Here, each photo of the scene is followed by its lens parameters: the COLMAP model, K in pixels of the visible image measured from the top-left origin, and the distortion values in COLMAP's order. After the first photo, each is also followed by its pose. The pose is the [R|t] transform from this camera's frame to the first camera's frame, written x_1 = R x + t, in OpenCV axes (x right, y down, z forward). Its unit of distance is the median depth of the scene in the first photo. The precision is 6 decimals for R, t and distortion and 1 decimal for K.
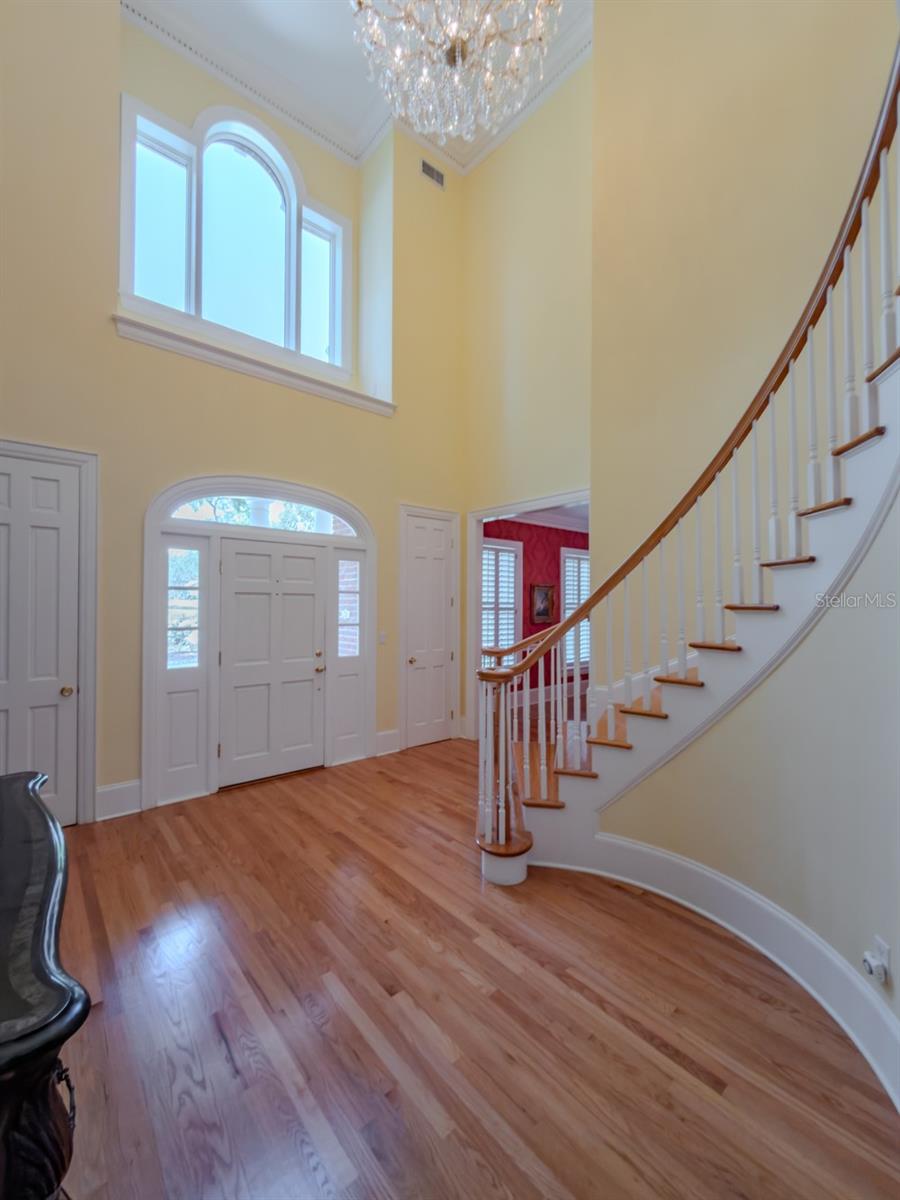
lens RADIAL K [[495.3, 0, 424.1], [0, 495.3, 601.8], [0, 0, 1]] dist [-0.008816, -0.000334]
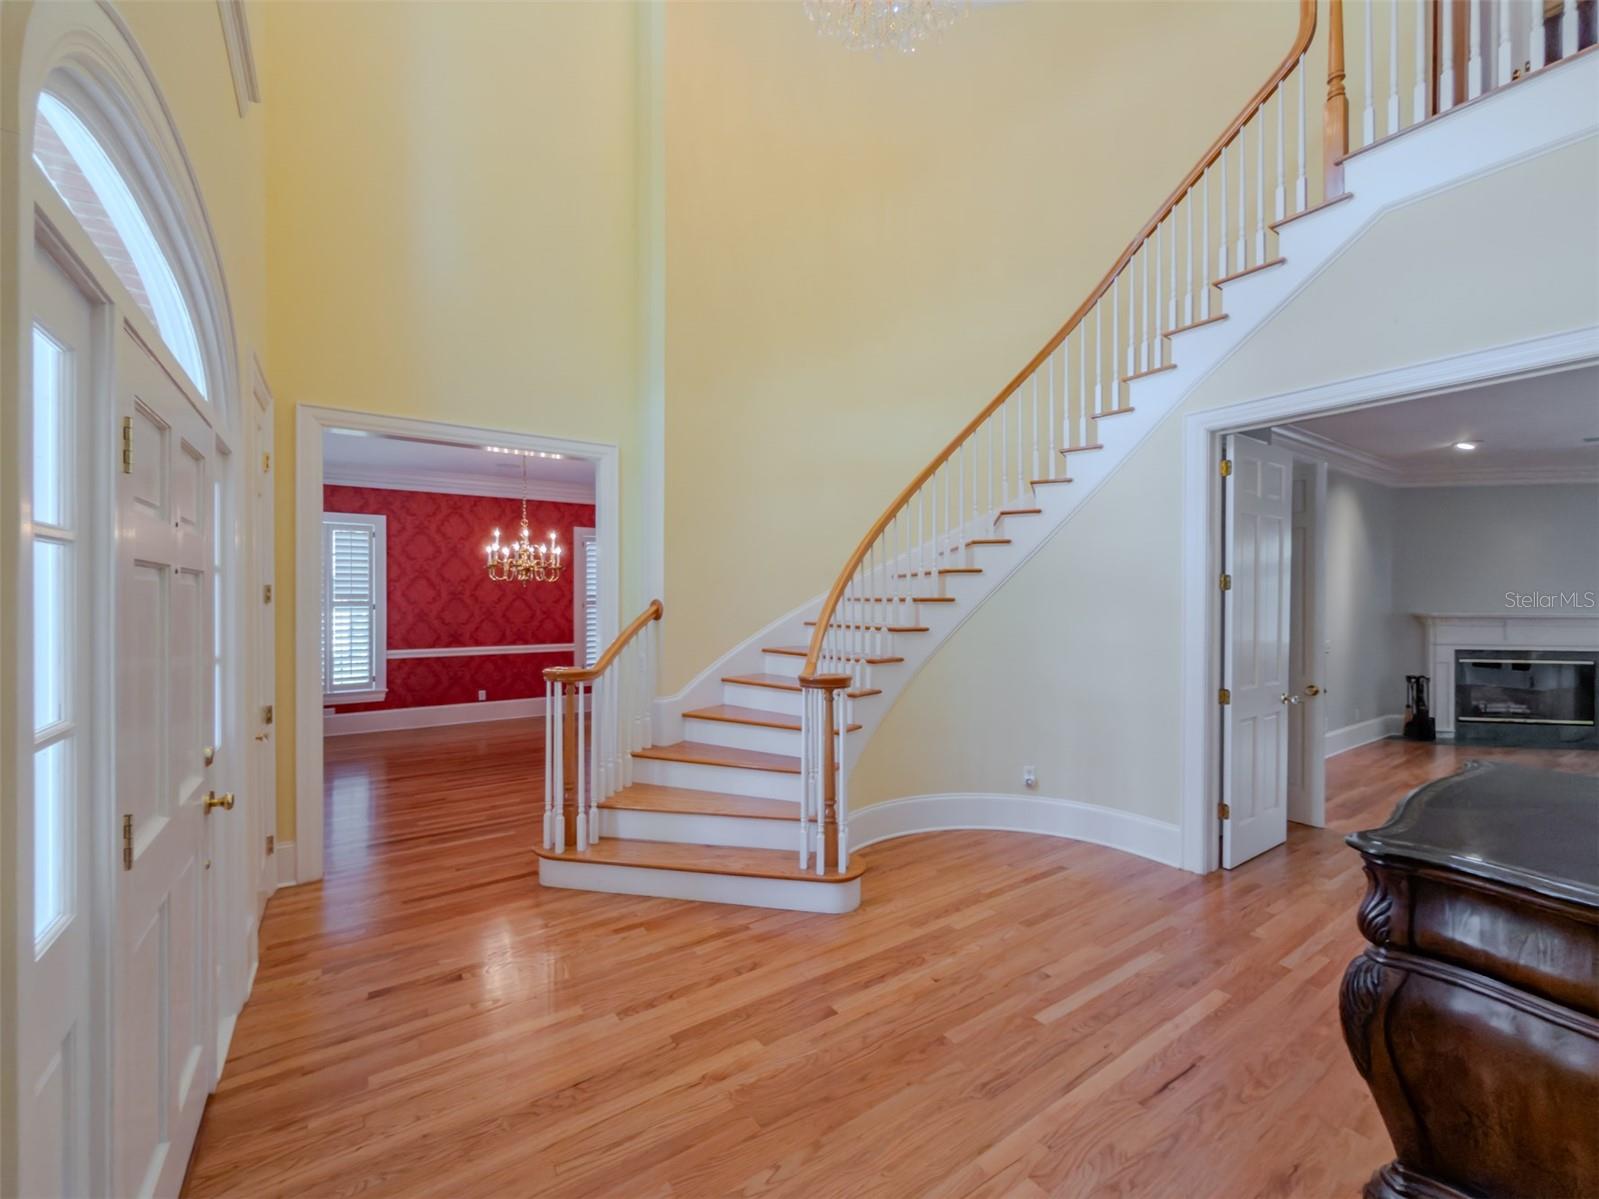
lens RADIAL K [[660.0, 0, 792.8], [0, 660.0, 603.6], [0, 0, 1]] dist [-0.008816, -0.000334]
pose [[0.082456, -0.012257, 0.996519, -1.054373], [-0.002724, 0.999918, 0.012524, 0.000232], [-0.996591, -0.003748, 0.082416, 1.018129]]
